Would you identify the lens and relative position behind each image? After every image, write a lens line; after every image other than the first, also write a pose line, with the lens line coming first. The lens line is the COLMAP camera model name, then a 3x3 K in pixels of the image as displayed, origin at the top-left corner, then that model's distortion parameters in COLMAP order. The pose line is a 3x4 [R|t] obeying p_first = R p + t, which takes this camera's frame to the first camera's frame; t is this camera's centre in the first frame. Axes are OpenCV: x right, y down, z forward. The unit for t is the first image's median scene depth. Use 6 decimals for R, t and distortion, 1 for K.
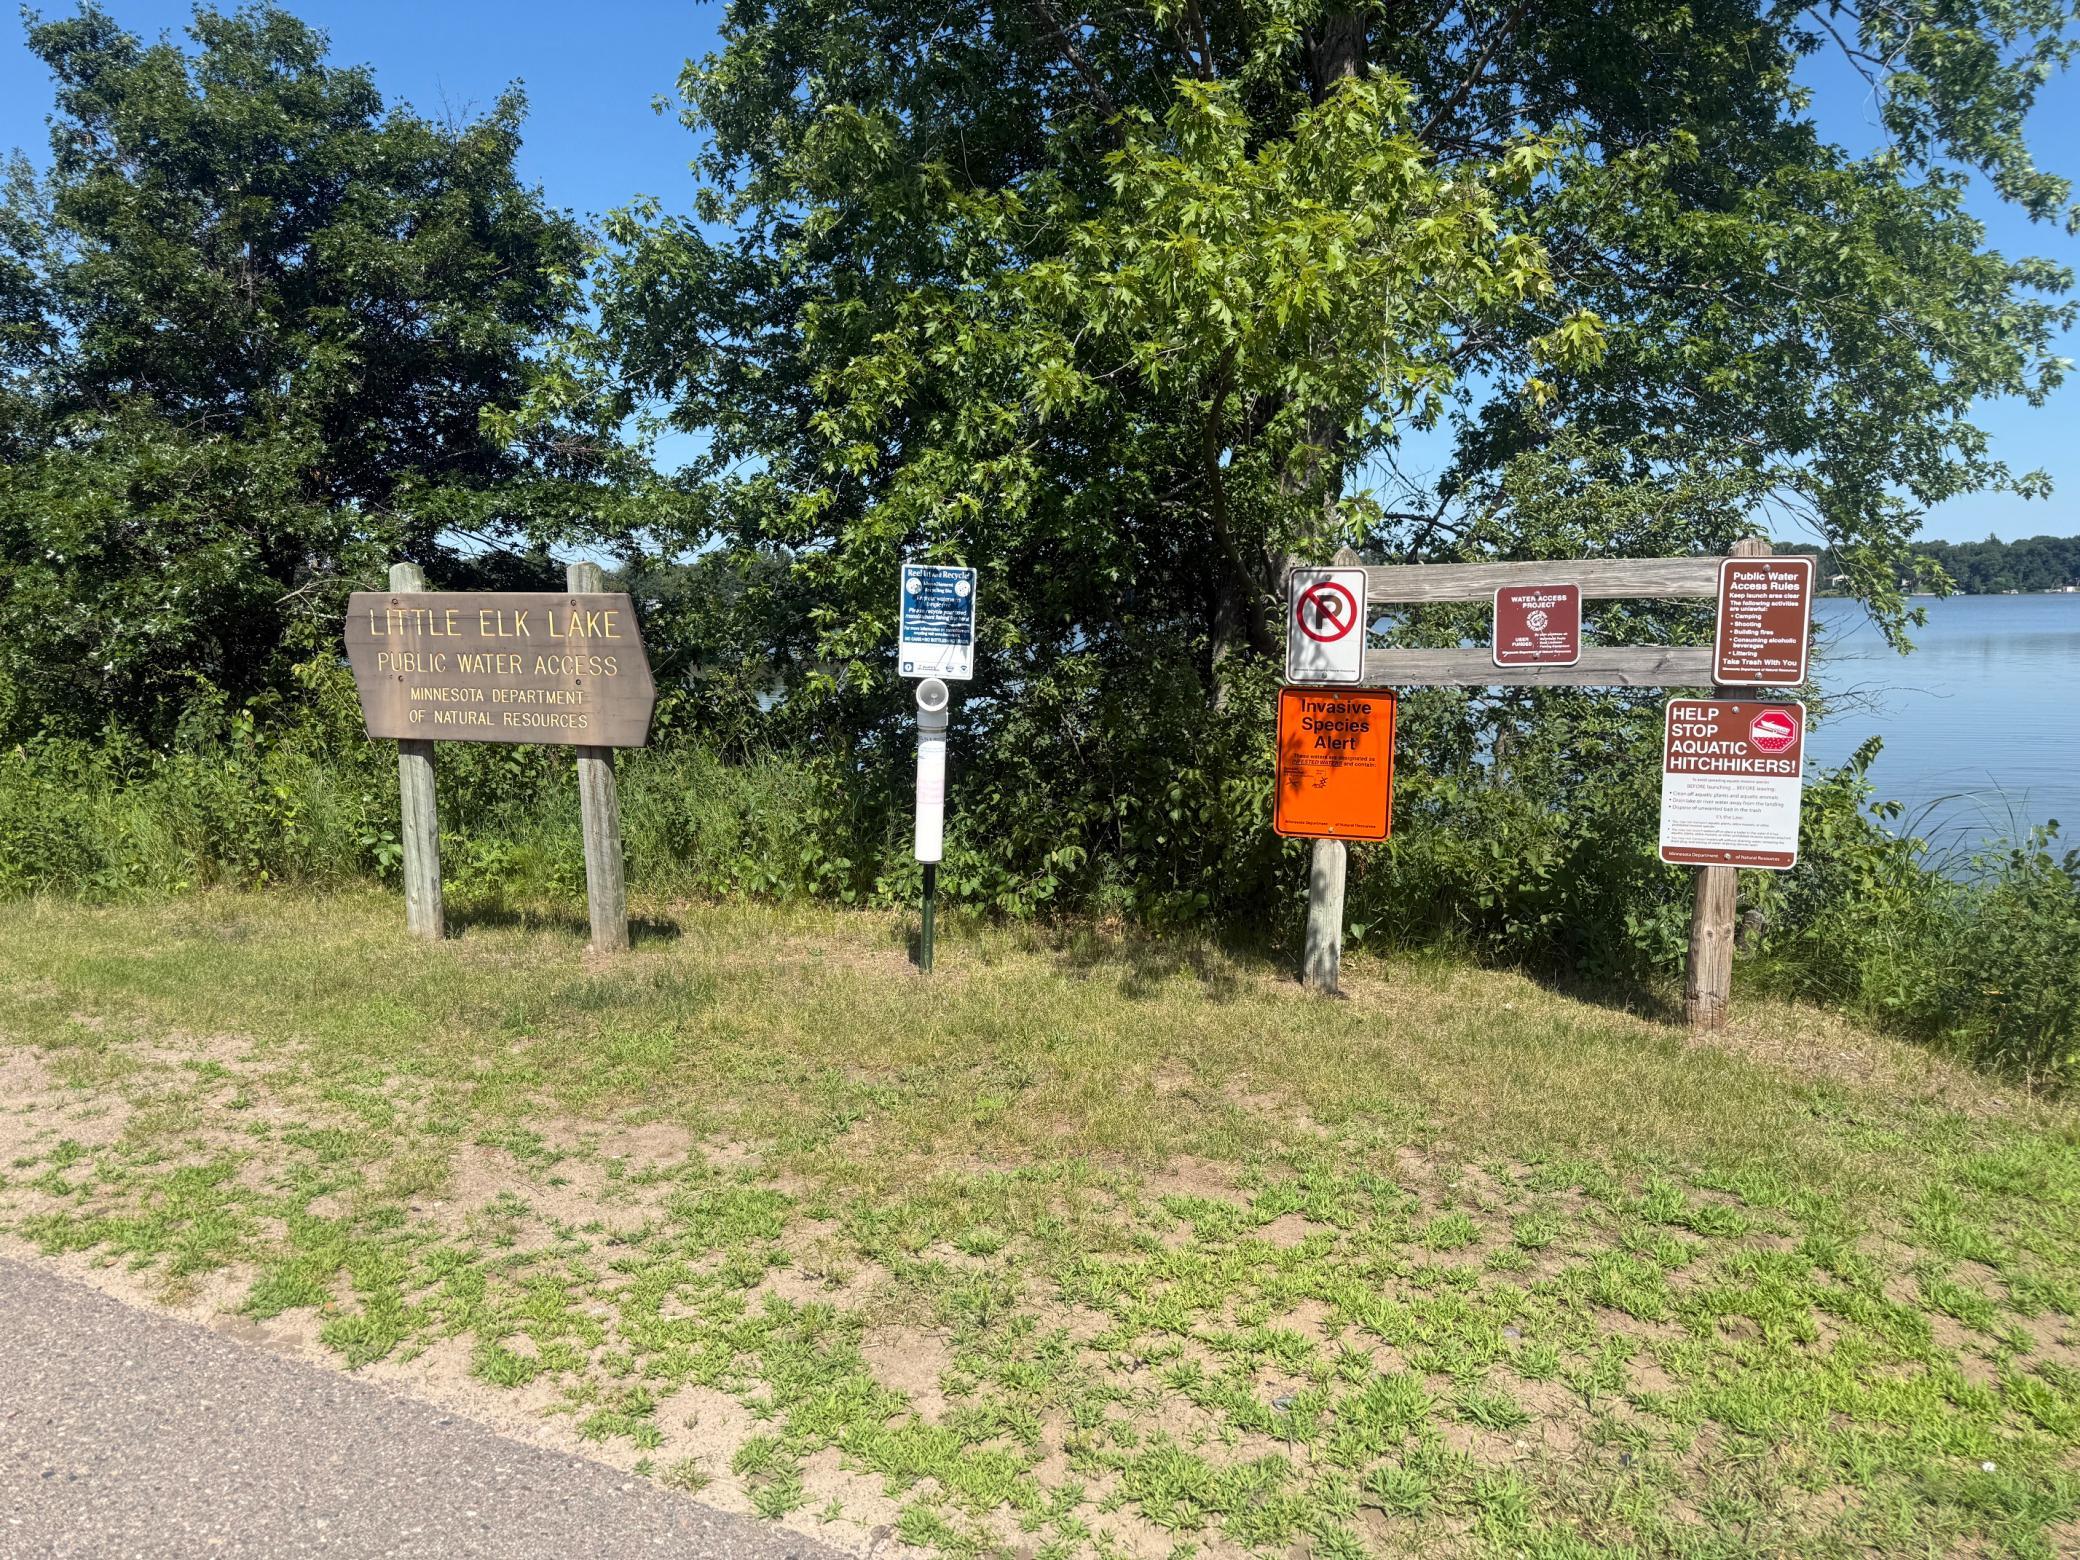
lens RADIAL K [[1566.8, 0, 1040.0], [0, 1566.8, 780.0], [0, 0, 1]] dist [0.075396, -0.080602]
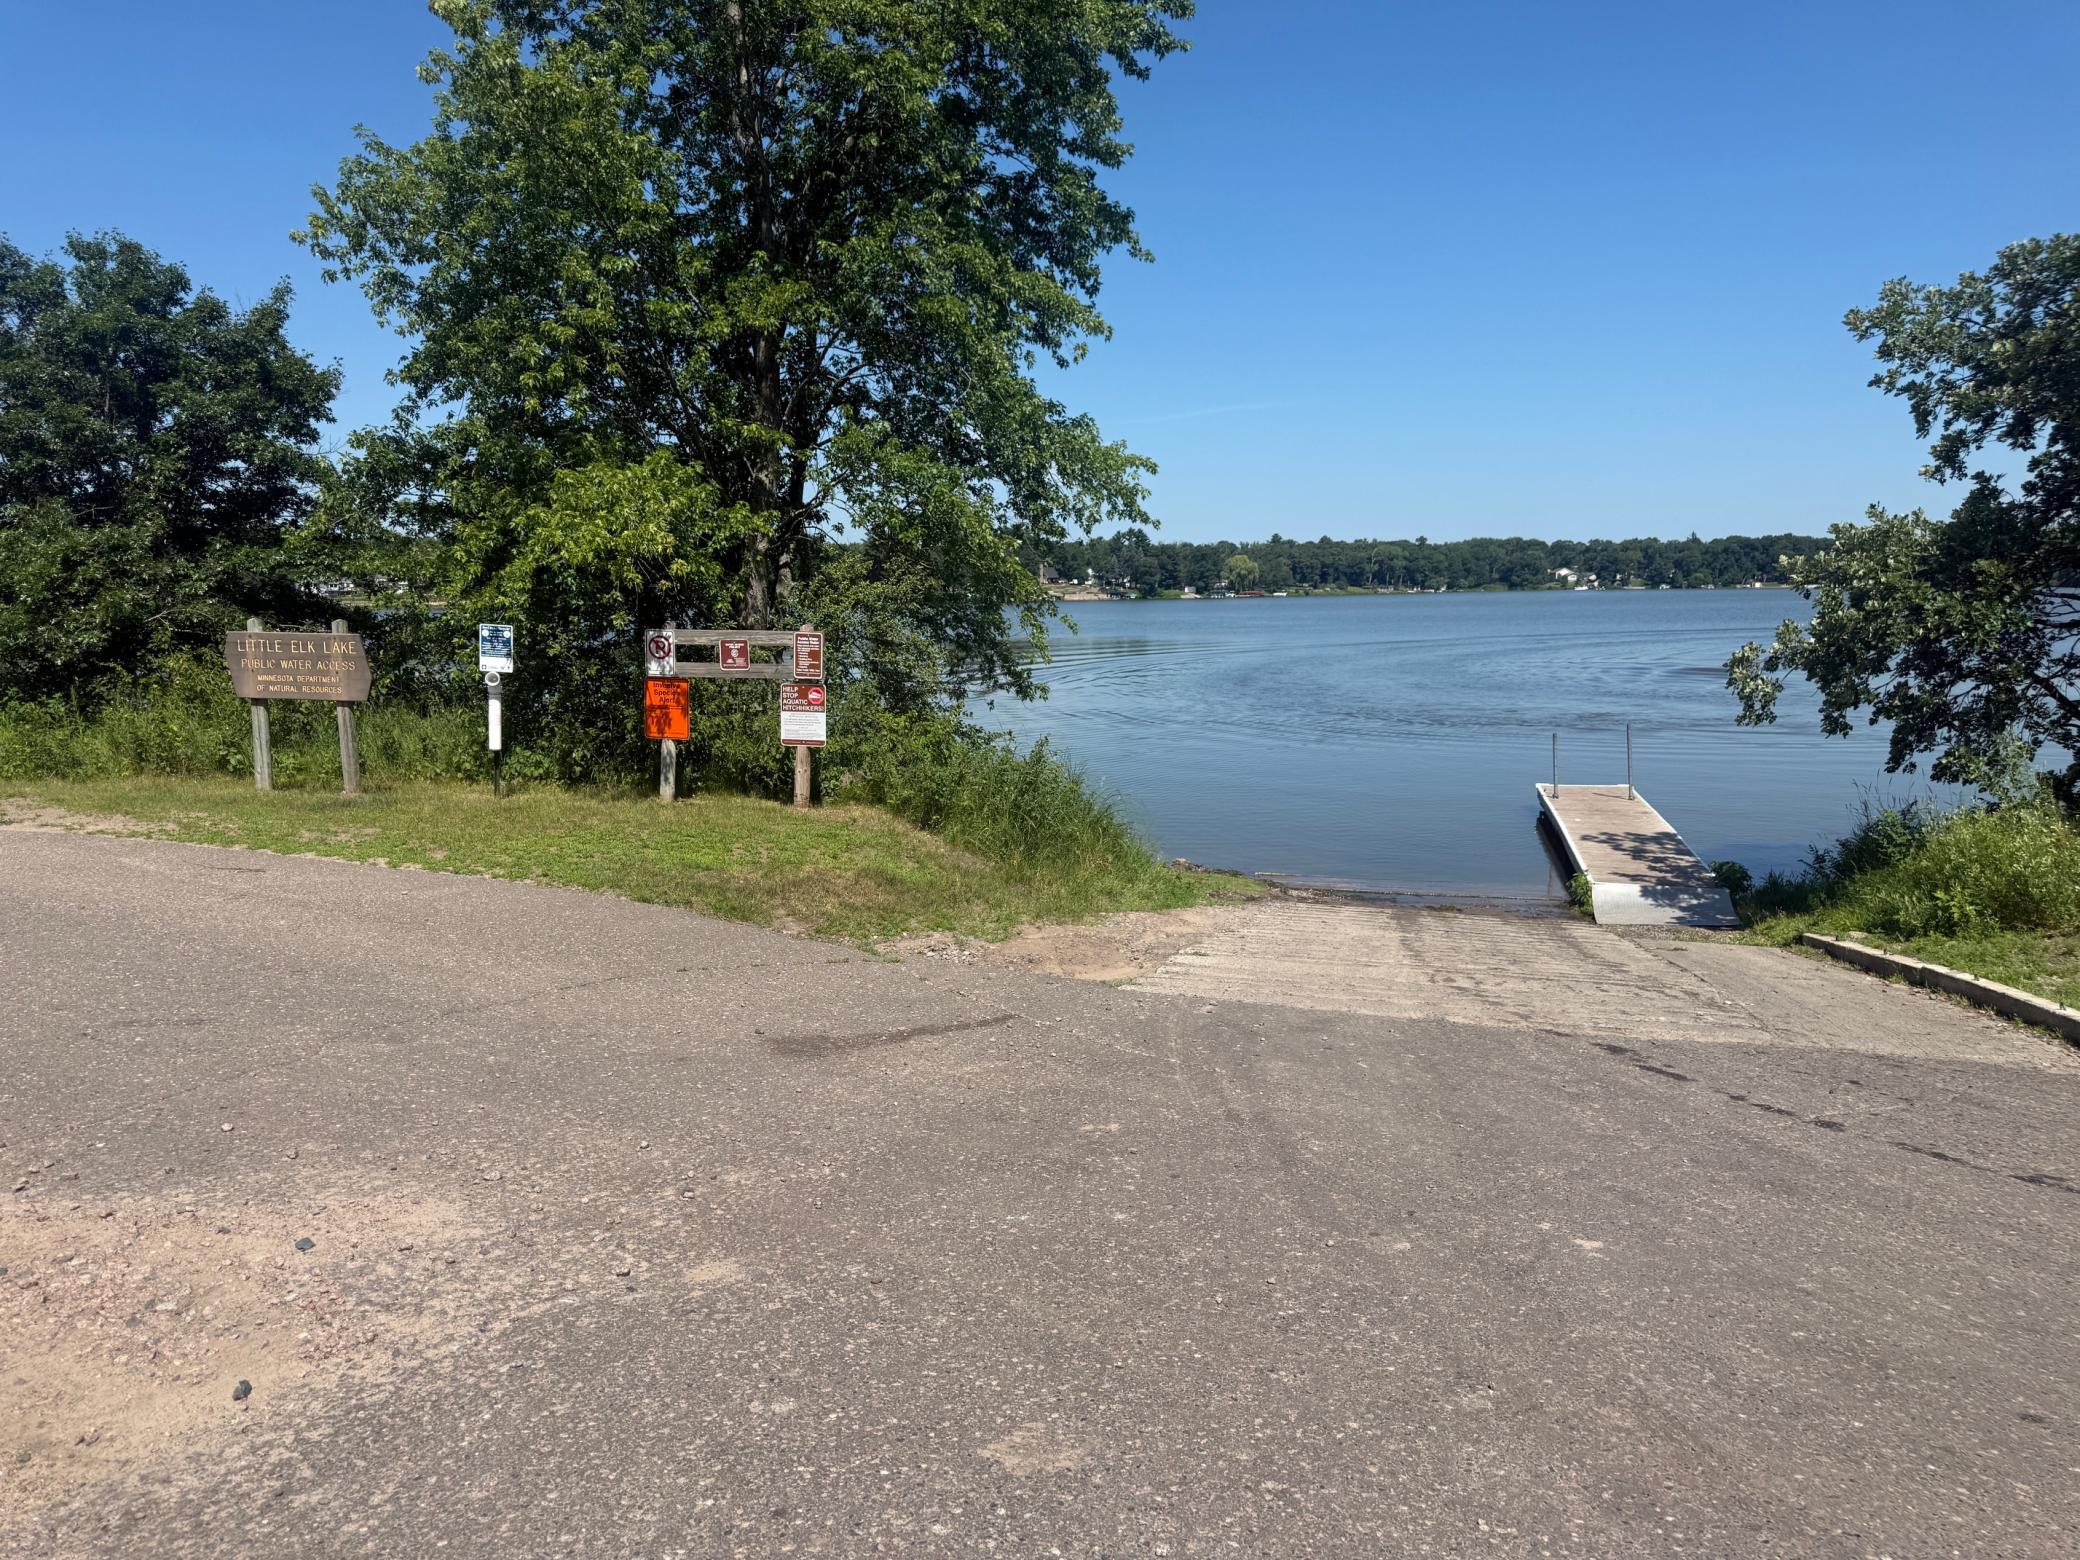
lens RADIAL K [[1566.8, 0, 1040.0], [0, 1566.8, 780.0], [0, 0, 1]] dist [0.075396, -0.080602]
pose [[0.990127, -0.005339, 0.140074, 0.310508], [0.003816, 0.999931, 0.011133, 0.055669], [-0.140124, -0.010489, 0.990078, -1.122328]]
